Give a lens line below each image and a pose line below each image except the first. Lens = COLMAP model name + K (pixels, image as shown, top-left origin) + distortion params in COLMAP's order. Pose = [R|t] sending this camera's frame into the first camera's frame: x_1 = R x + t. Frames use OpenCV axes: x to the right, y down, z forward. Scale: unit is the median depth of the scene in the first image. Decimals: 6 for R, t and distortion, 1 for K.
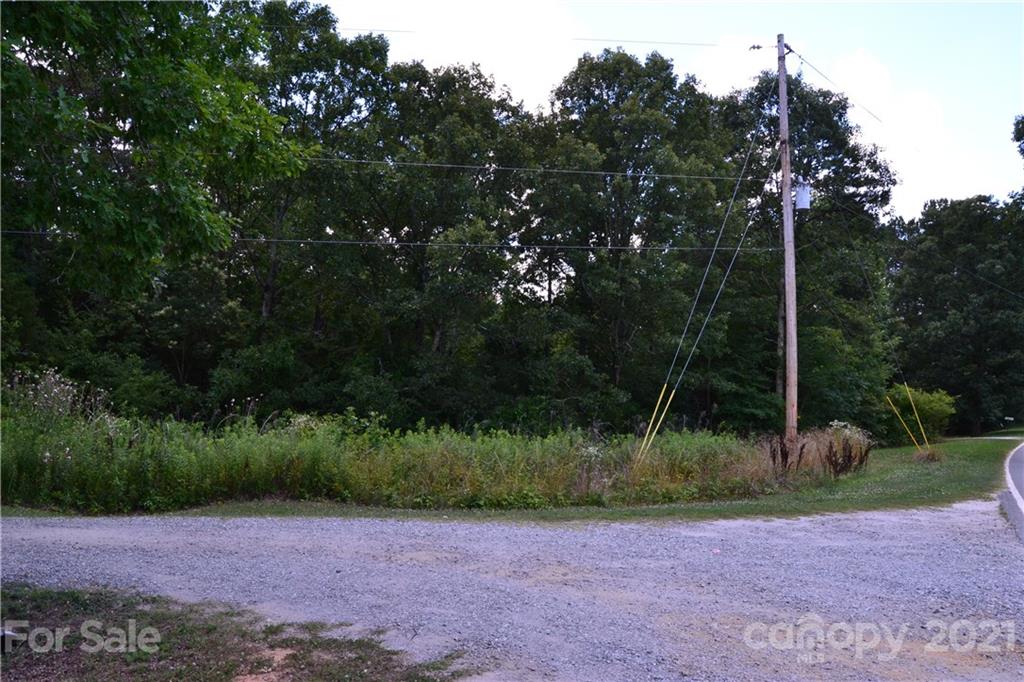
lens RADIAL K [[821.5, 0, 513.2], [0, 821.5, 343.0], [0, 0, 1]] dist [-0.095439, 0.049390]
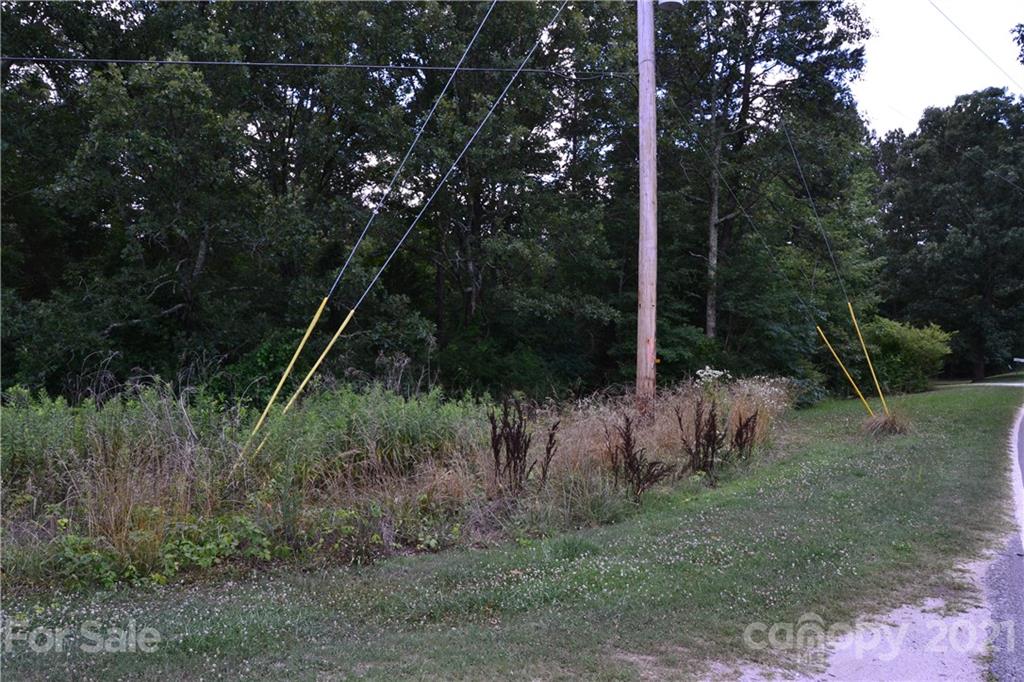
lens RADIAL K [[821.5, 0, 513.2], [0, 821.5, 343.0], [0, 0, 1]] dist [-0.095439, 0.049390]
pose [[0.999936, -0.005198, -0.010074, 0.108877], [0.005906, 0.997419, 0.071561, 0.015332], [0.009677, -0.071616, 0.997385, 0.176379]]
